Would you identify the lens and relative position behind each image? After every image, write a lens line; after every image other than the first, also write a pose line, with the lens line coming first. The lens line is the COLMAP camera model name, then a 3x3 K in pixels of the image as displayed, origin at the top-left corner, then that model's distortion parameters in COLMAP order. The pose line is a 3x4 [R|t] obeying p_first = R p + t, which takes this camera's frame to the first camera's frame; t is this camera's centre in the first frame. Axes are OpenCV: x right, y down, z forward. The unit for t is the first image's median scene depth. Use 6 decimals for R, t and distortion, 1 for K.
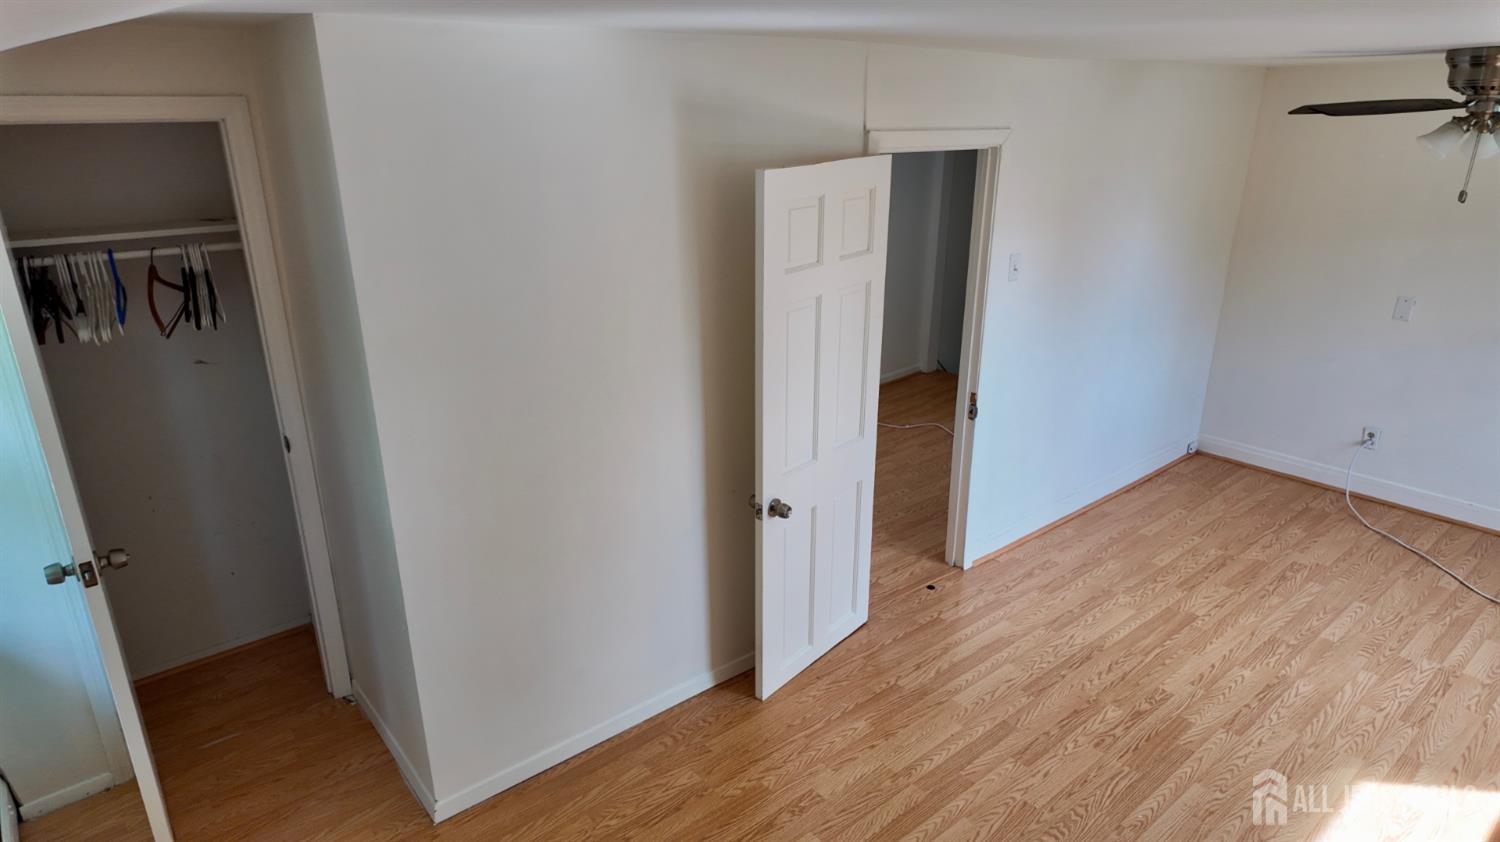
lens RADIAL K [[872.9, 0, 736.5], [0, 872.9, 411.6], [0, 0, 1]] dist [0.027306, -0.030137]
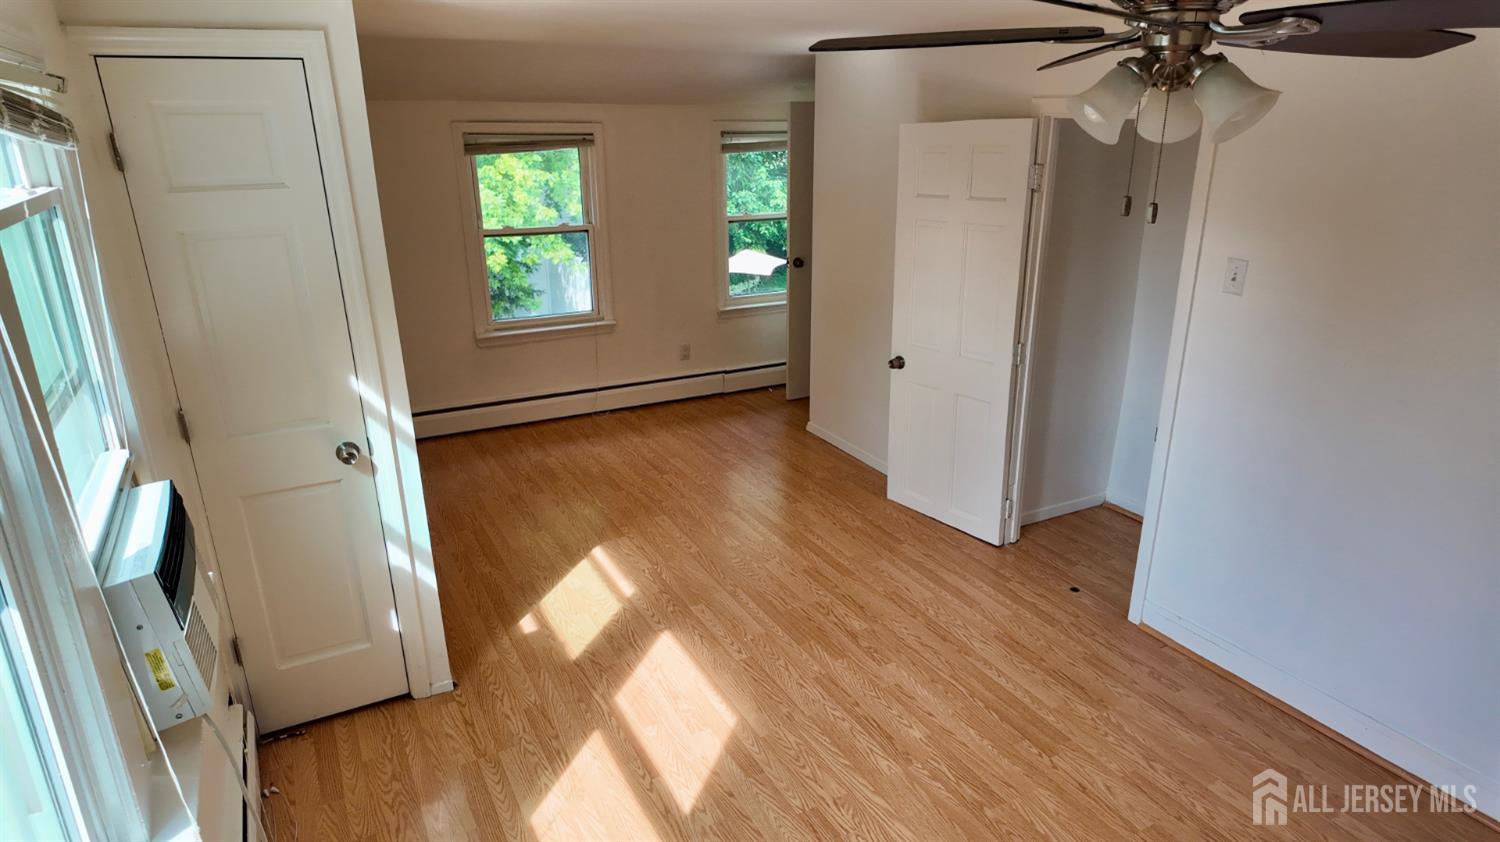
lens RADIAL K [[872.9, 0, 749.7], [0, 872.9, 415.9], [0, 0, 1]] dist [0.027306, -0.030137]
pose [[-0.195745, 0.315852, -0.928397, 1.258469], [-0.306161, 0.879708, 0.363839, -0.224390], [0.931638, 0.355459, -0.075497, 0.776184]]
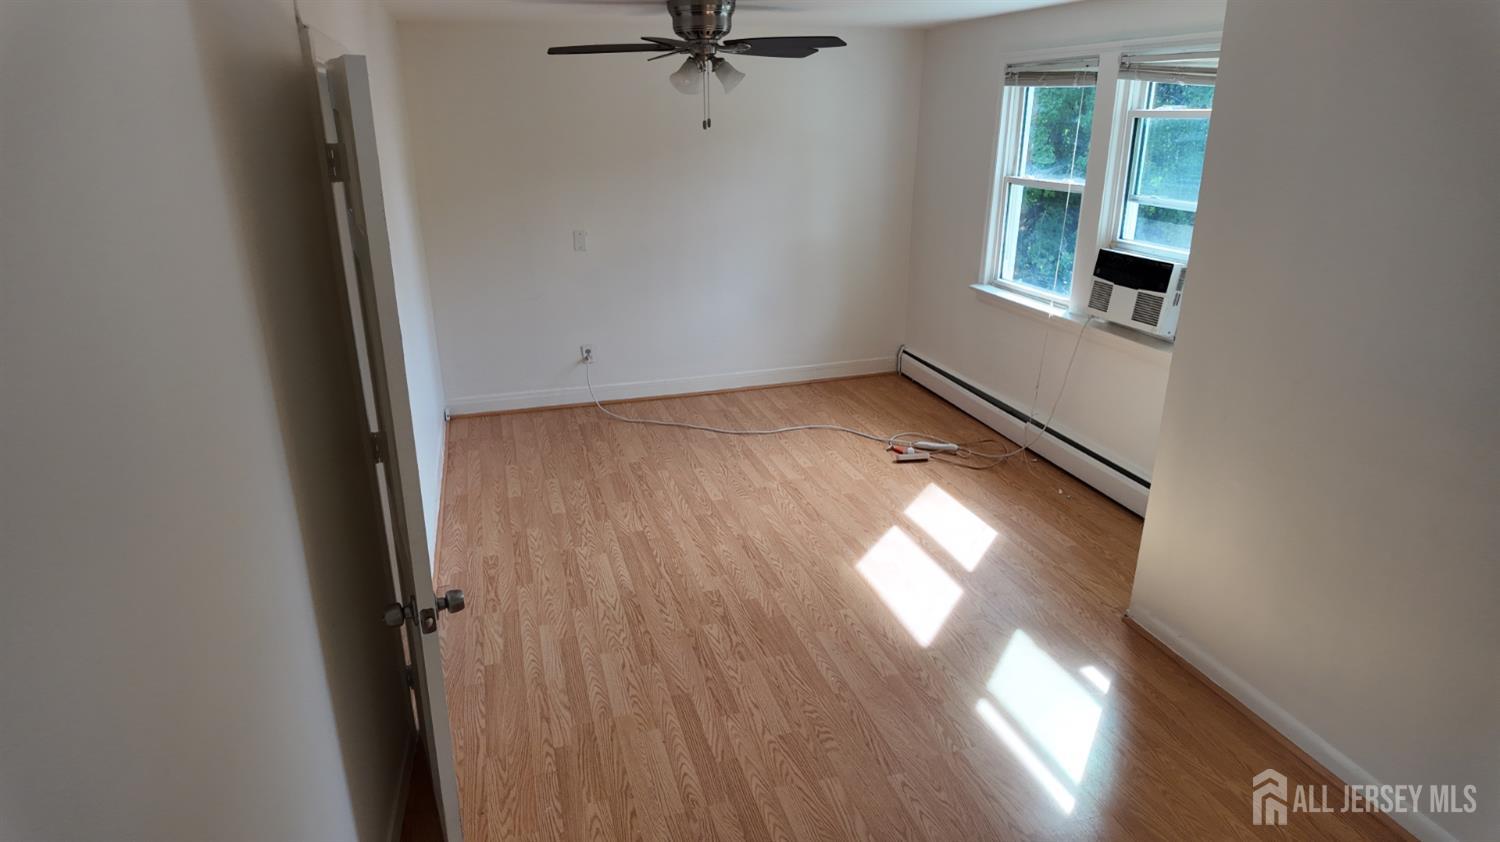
lens RADIAL K [[872.9, 0, 755.8], [0, 872.9, 412.7], [0, 0, 1]] dist [0.027306, -0.030137]
pose [[0.383212, -0.292324, 0.876182, -0.328858], [0.301459, 0.936236, 0.180512, -0.054439], [-0.873081, 0.194959, 0.446900, 0.409439]]
